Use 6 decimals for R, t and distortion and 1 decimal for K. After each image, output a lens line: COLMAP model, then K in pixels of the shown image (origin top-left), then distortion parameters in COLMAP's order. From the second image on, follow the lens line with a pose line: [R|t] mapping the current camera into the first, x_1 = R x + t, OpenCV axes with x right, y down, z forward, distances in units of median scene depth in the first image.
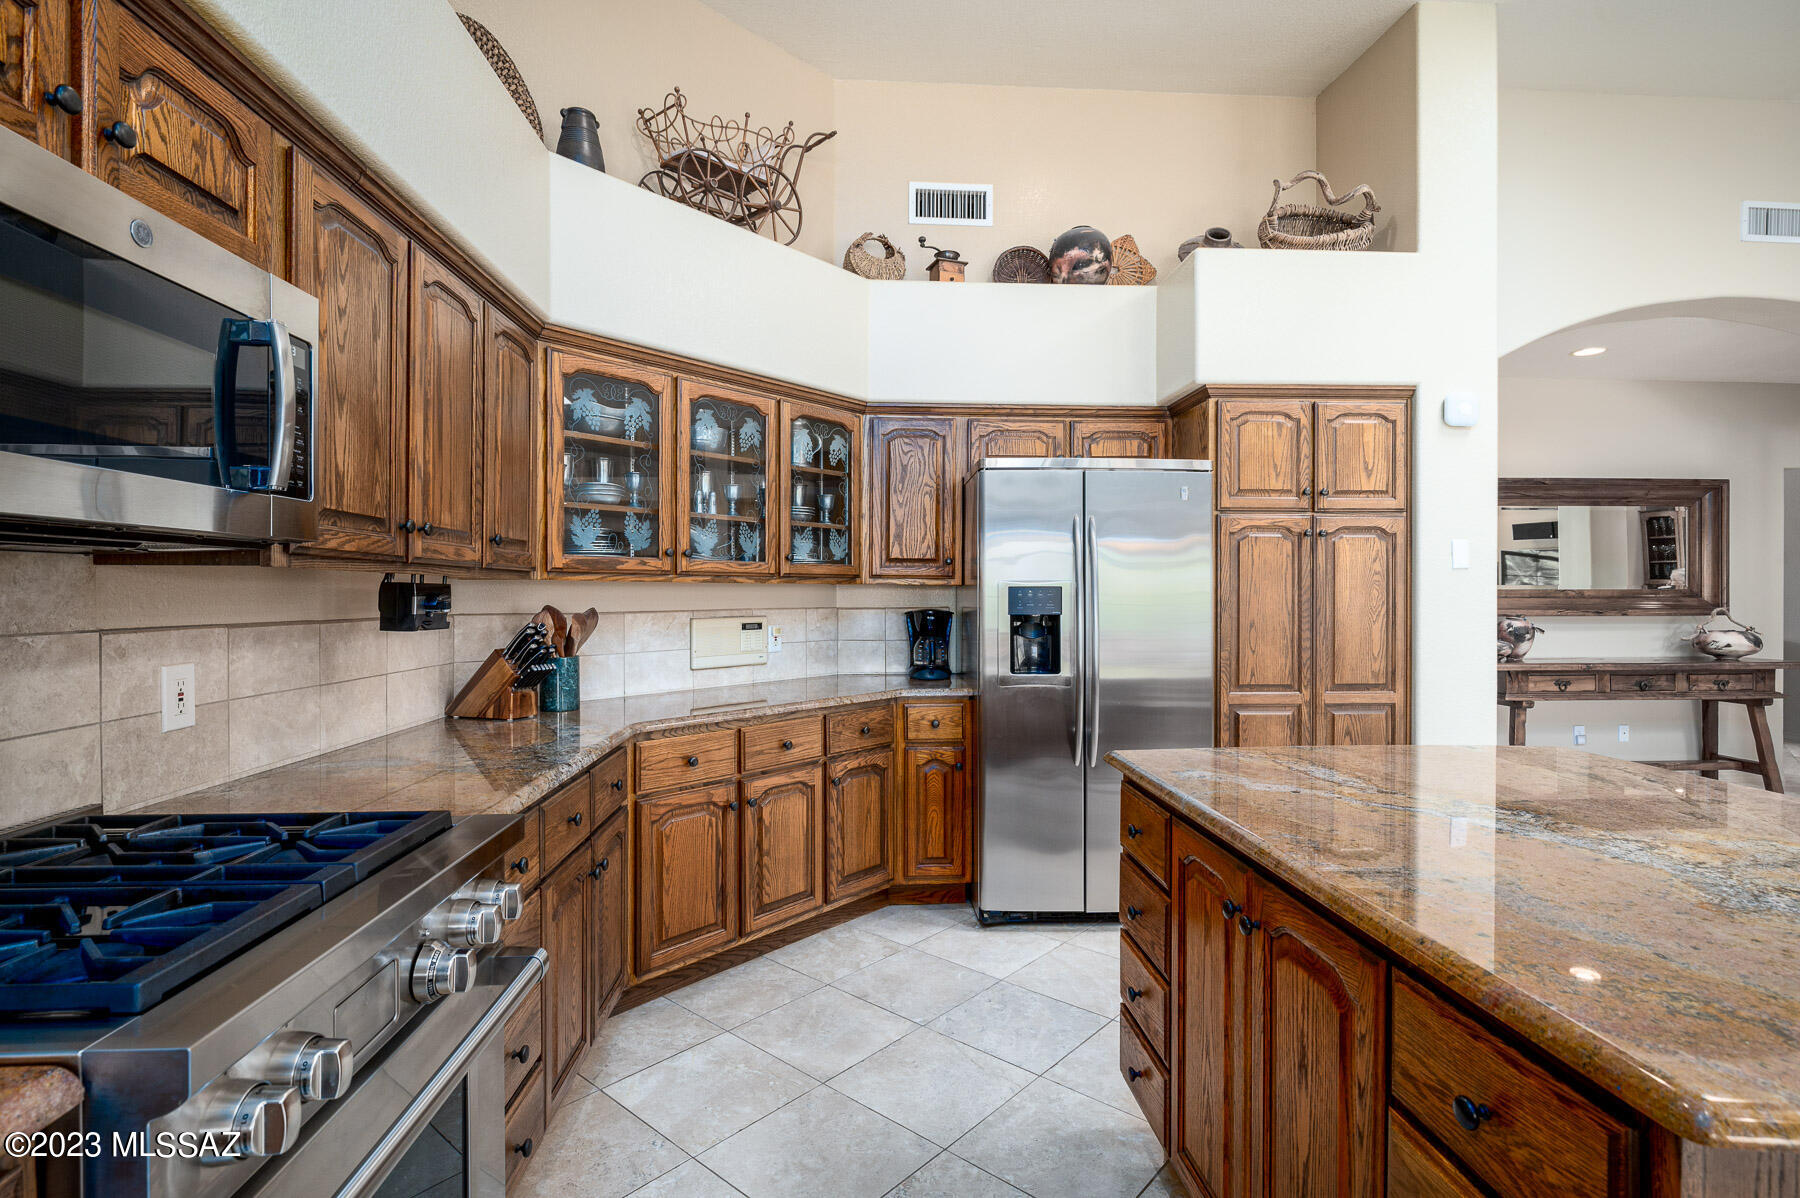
lens RADIAL K [[867.6, 0, 897.1], [0, 867.6, 593.9], [0, 0, 1]] dist [-0.000154, -0.000536]
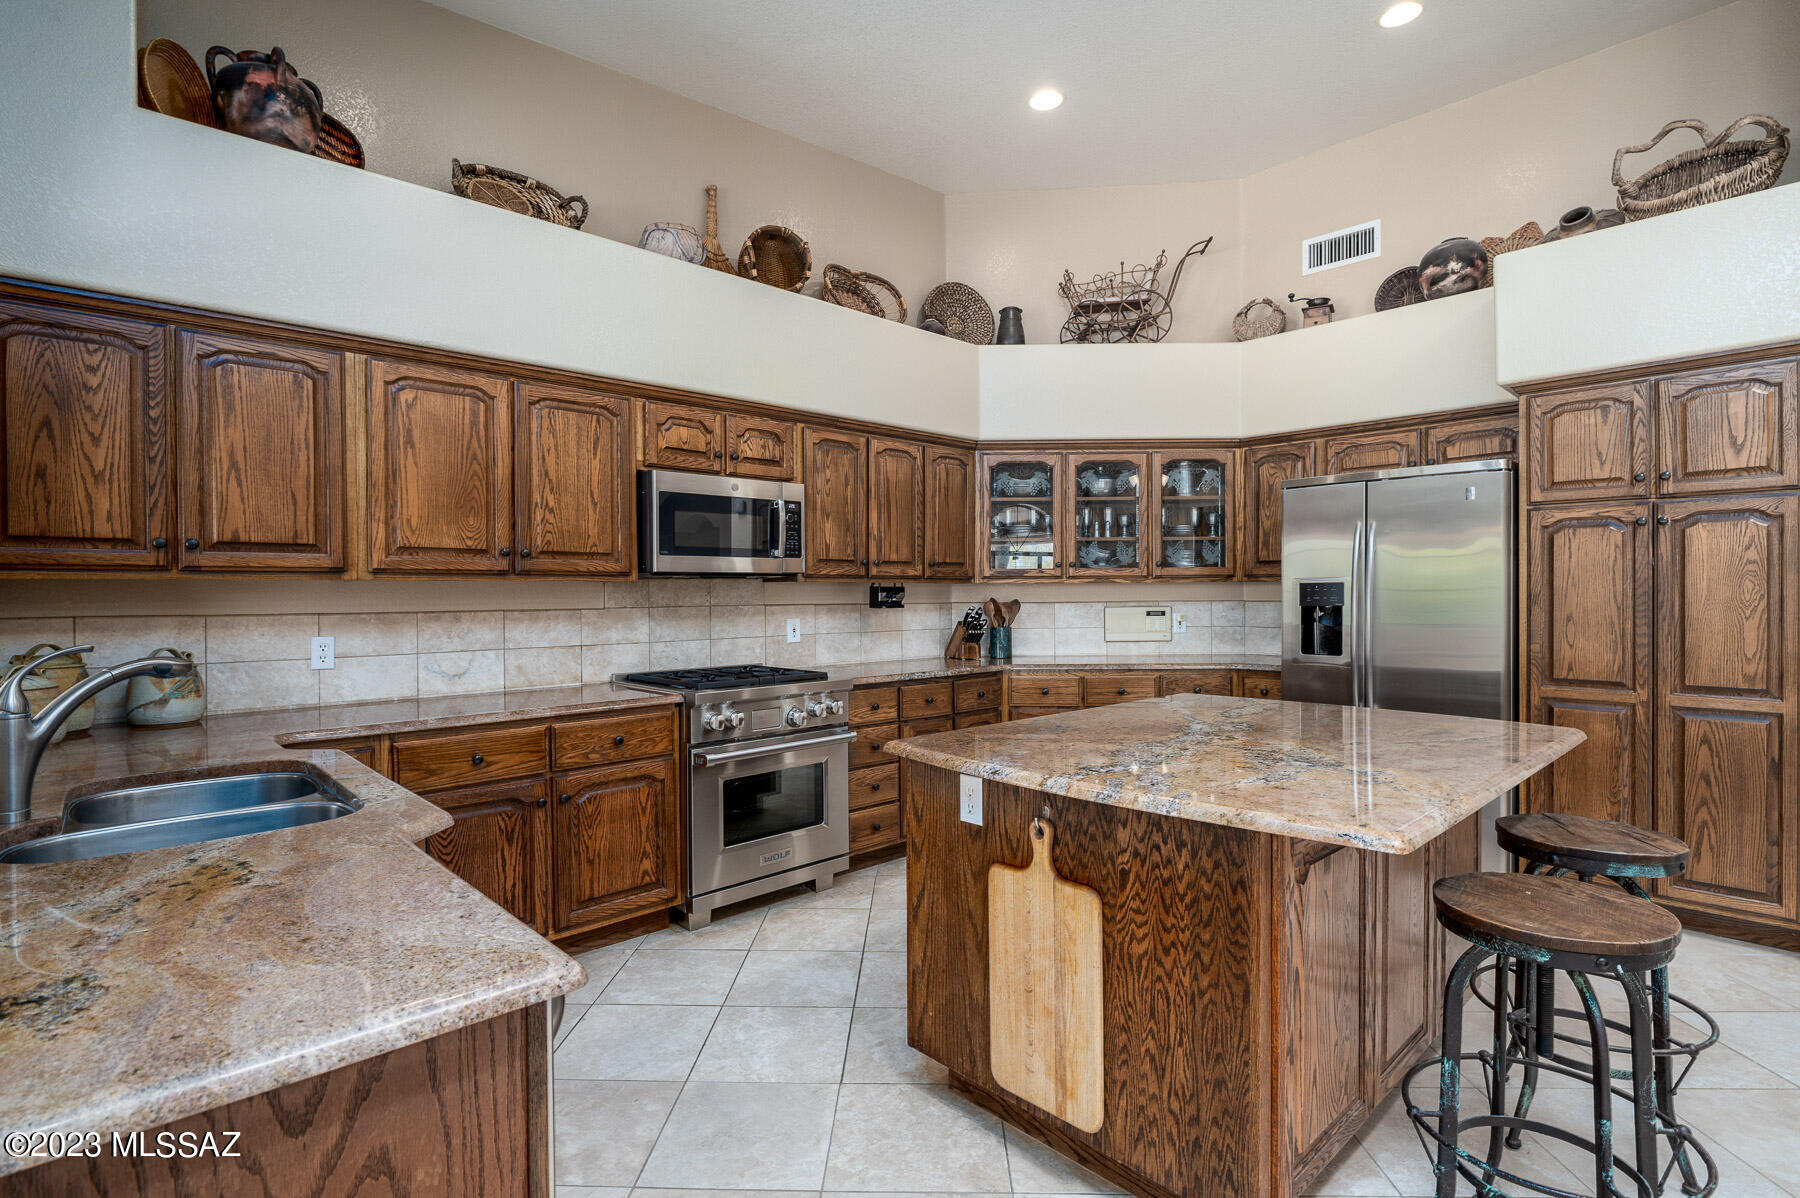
lens RADIAL K [[861.0, 0, 900.0], [0, 861.0, 599.0], [0, 0, 1]] dist [-0.002373, -0.001089]
pose [[0.636234, 0.001907, -0.771494, 0.678392], [0.006246, 0.999951, 0.007622, 0.001201], [0.771471, -0.009668, 0.636191, -0.208559]]
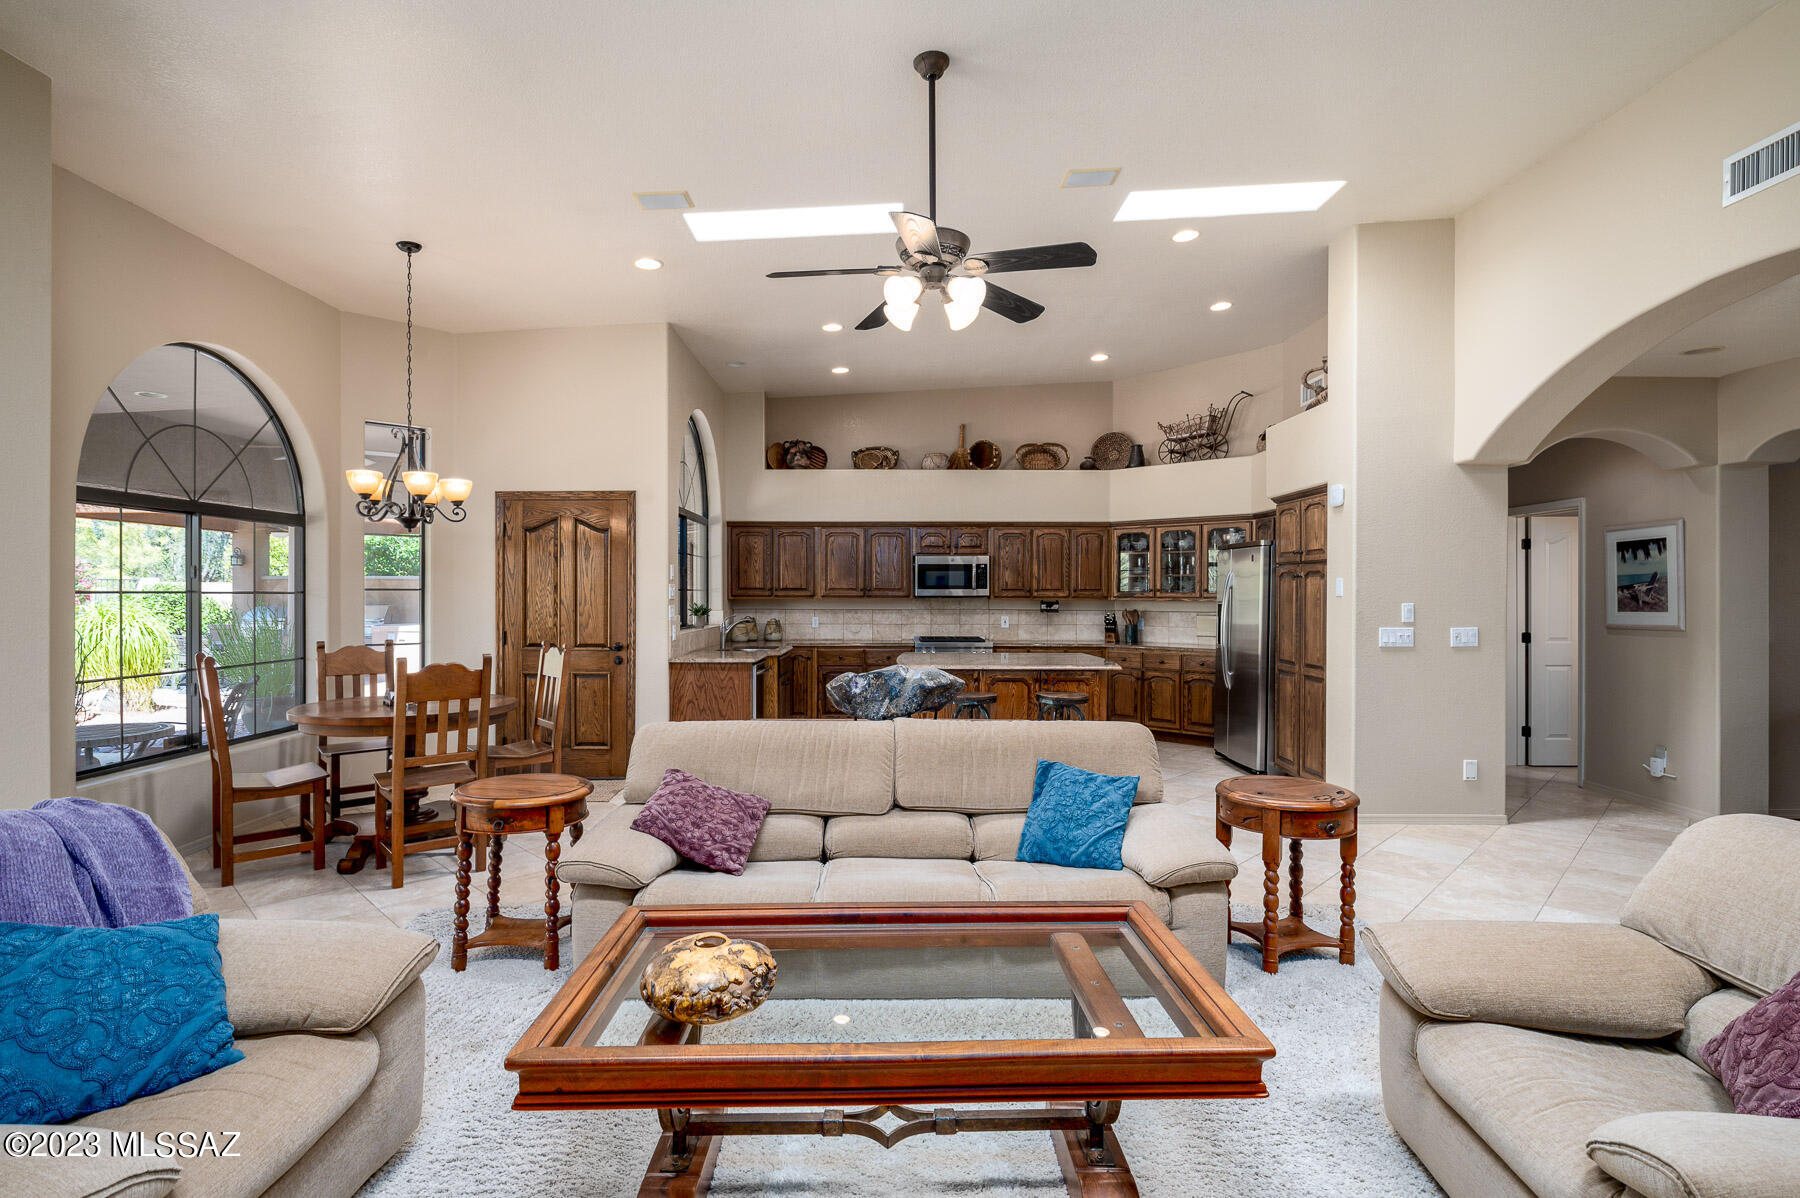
lens RADIAL K [[861.0, 0, 900.0], [0, 861.0, 599.0], [0, 0, 1]] dist [-0.002373, -0.001089]
pose [[-0.050899, 0.005797, -0.998687, 2.253276], [-0.003464, 0.999976, 0.005981, -0.029759], [0.998698, 0.003764, -0.050878, 0.284304]]
